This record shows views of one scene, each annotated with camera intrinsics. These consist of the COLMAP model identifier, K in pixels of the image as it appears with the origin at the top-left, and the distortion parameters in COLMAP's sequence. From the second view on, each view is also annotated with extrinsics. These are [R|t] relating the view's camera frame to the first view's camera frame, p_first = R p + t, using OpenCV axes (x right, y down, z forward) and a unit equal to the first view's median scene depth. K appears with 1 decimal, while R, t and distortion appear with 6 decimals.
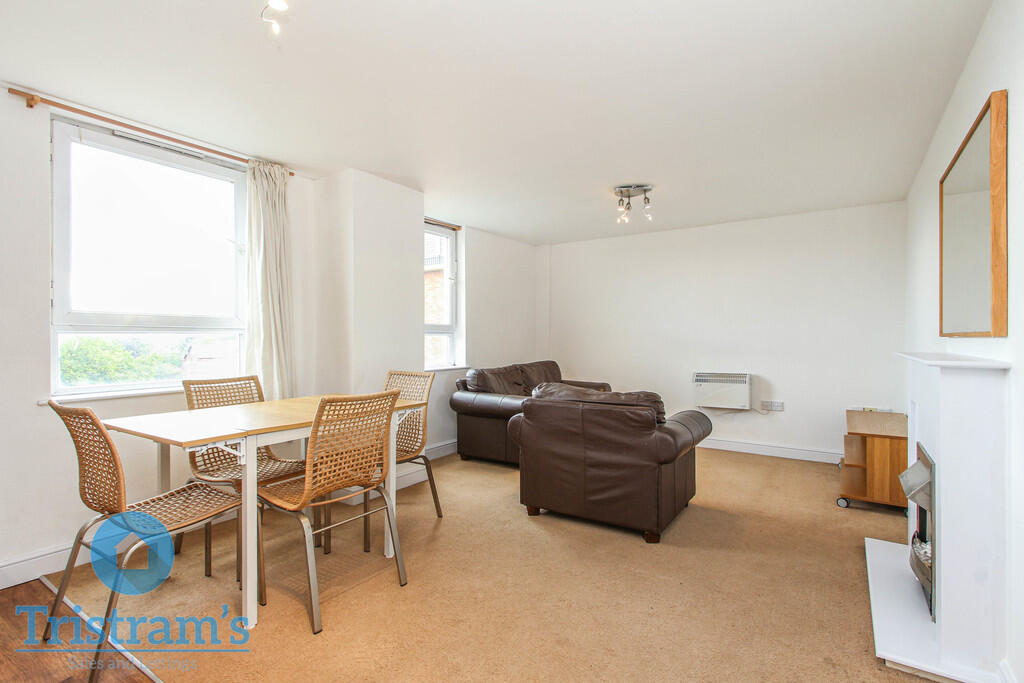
lens RADIAL K [[472.6, 0, 514.5], [0, 472.6, 337.0], [0, 0, 1]] dist [0.006363, -0.000758]
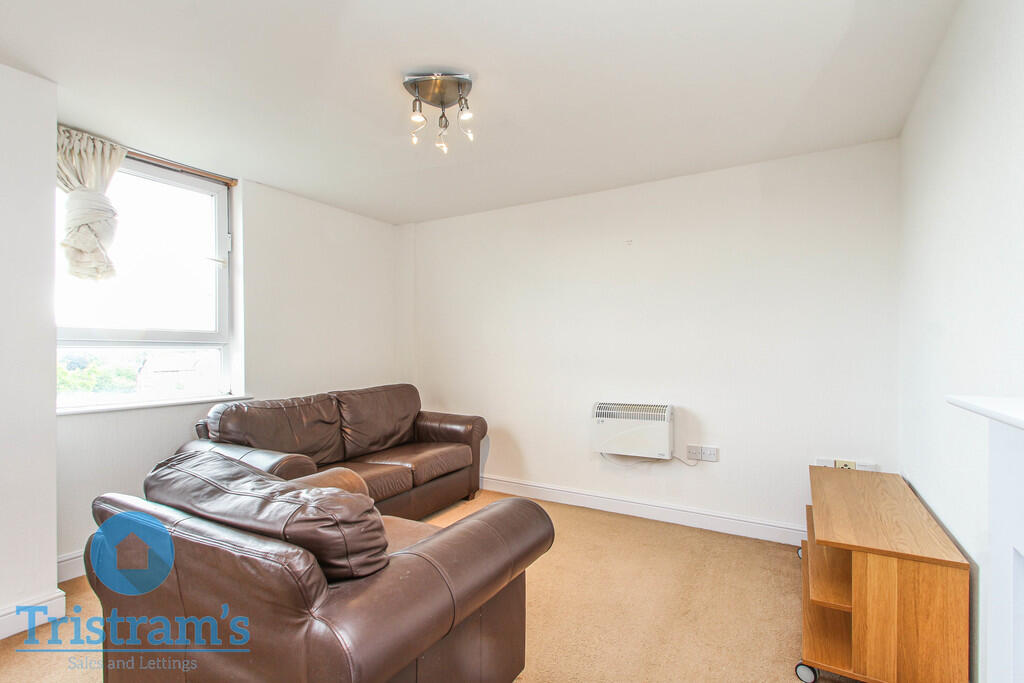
lens RADIAL K [[472.6, 0, 512.7], [0, 472.6, 349.2], [0, 0, 1]] dist [0.006363, -0.000758]
pose [[0.998294, 0.000482, 0.058384, 0.235402], [-0.000449, 1.000000, -0.000586, -0.001986], [-0.058385, 0.000559, 0.998294, 0.345312]]
